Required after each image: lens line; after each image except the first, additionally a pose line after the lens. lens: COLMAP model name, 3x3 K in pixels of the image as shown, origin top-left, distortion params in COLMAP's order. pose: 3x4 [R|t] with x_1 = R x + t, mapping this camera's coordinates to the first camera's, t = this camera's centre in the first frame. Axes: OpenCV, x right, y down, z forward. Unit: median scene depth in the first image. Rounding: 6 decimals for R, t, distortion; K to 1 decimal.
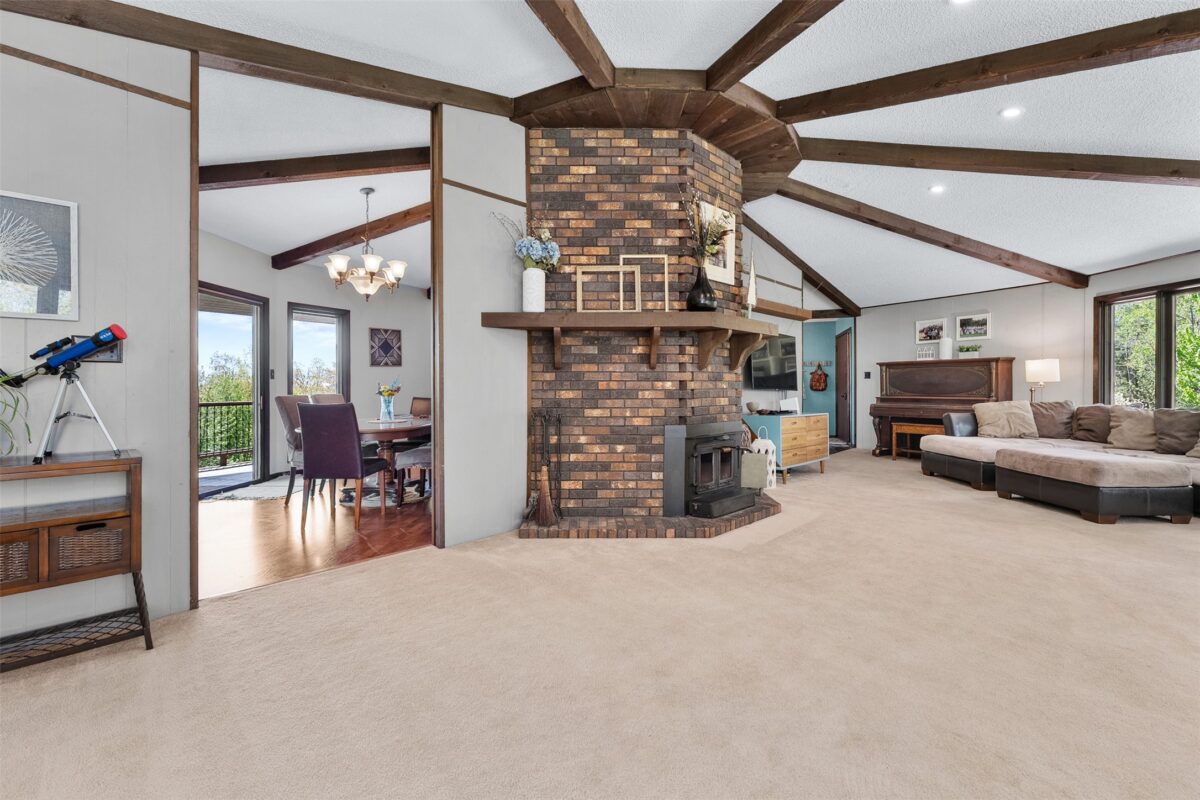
lens RADIAL K [[529.3, 0, 594.5], [0, 529.3, 391.2], [0, 0, 1]] dist [-0.002504, -0.000804]
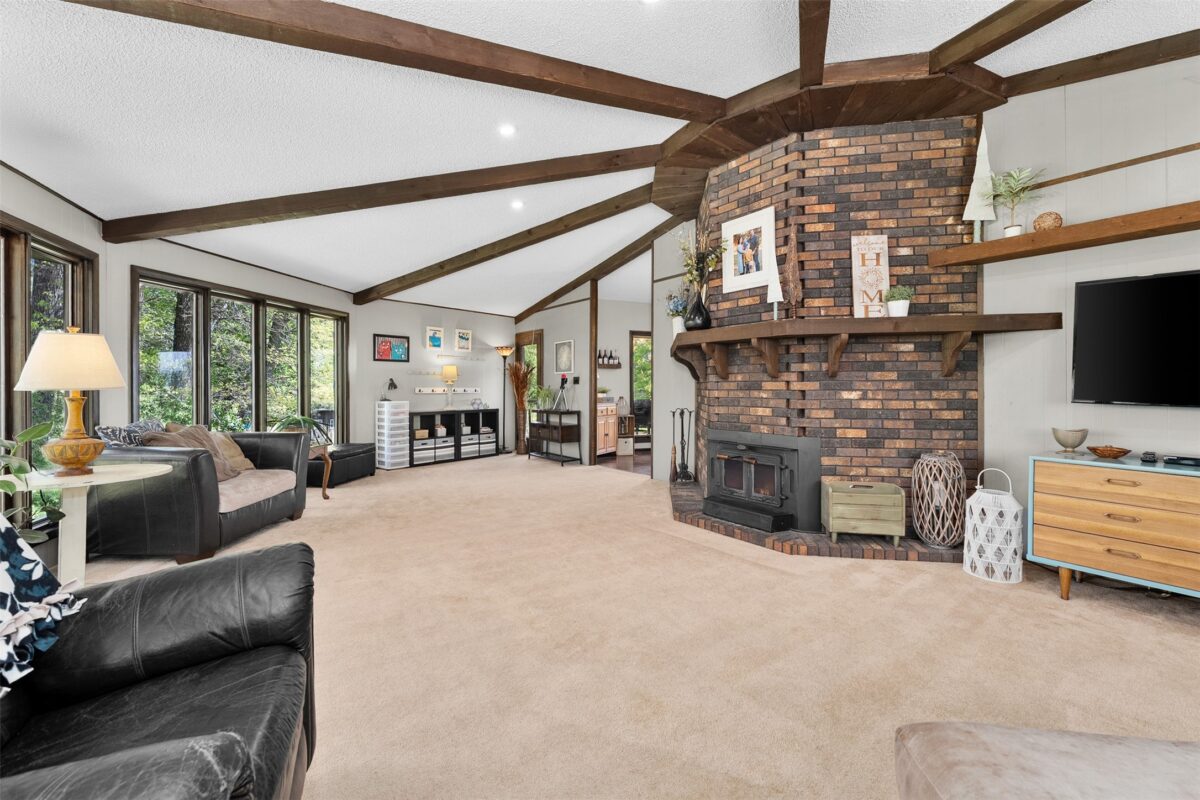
lens RADIAL K [[487.5, 0, 576.9], [0, 487.5, 384.4], [0, 0, 1]] dist [-0.001666, -0.000189]
pose [[-0.177220, -0.003125, -0.984166, 1.267402], [-0.006392, 0.999978, -0.002024, -0.027646], [0.984150, 0.005932, -0.177236, 0.909823]]
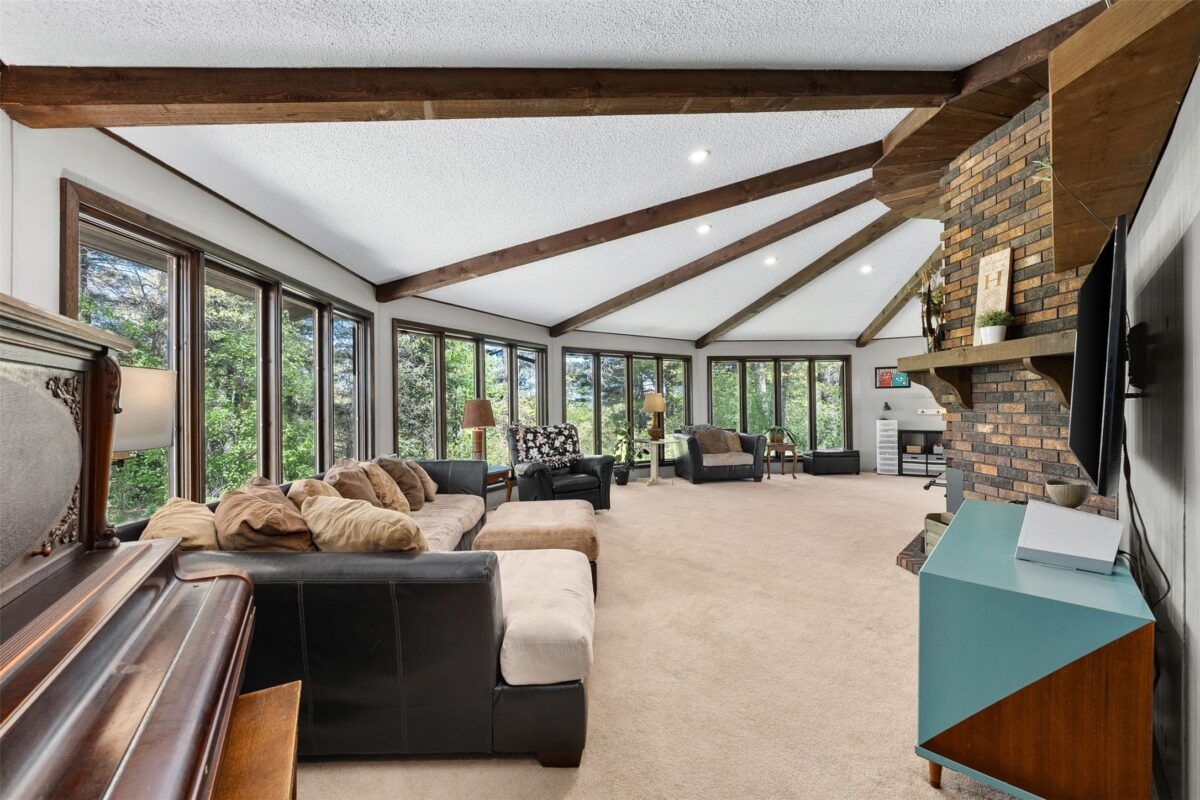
lens RADIAL K [[487.5, 0, 604.6], [0, 487.5, 400.9], [0, 0, 1]] dist [-0.001666, -0.000189]
pose [[-0.999932, 0.008563, -0.007889, 0.961060], [0.008545, 0.999961, 0.002389, -0.066363], [0.007909, 0.002321, -0.999966, 2.045297]]
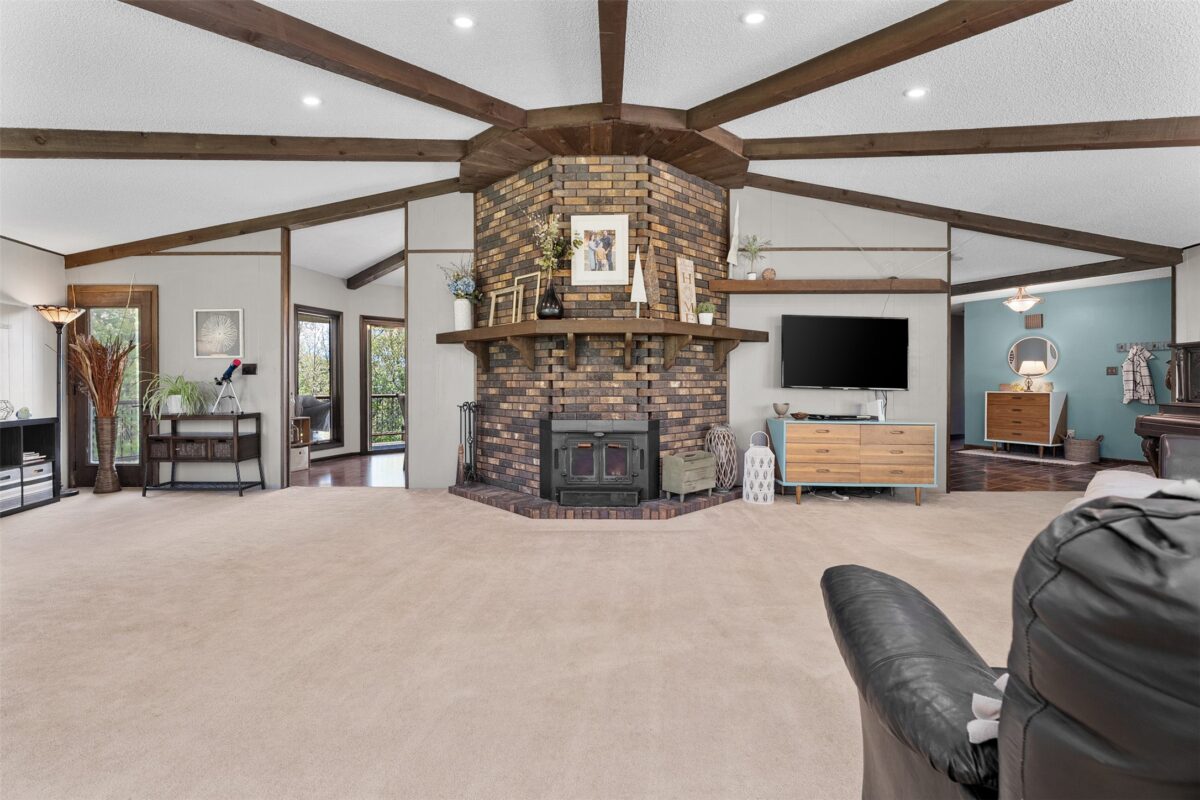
lens RADIAL K [[529.3, 0, 596.8], [0, 529.3, 389.3], [0, 0, 1]] dist [-0.002504, -0.000804]
pose [[0.683554, 0.012241, -0.729798, 1.066222], [-0.006216, 0.999921, 0.010950, -0.014057], [0.729874, -0.002948, 0.683576, 0.300527]]
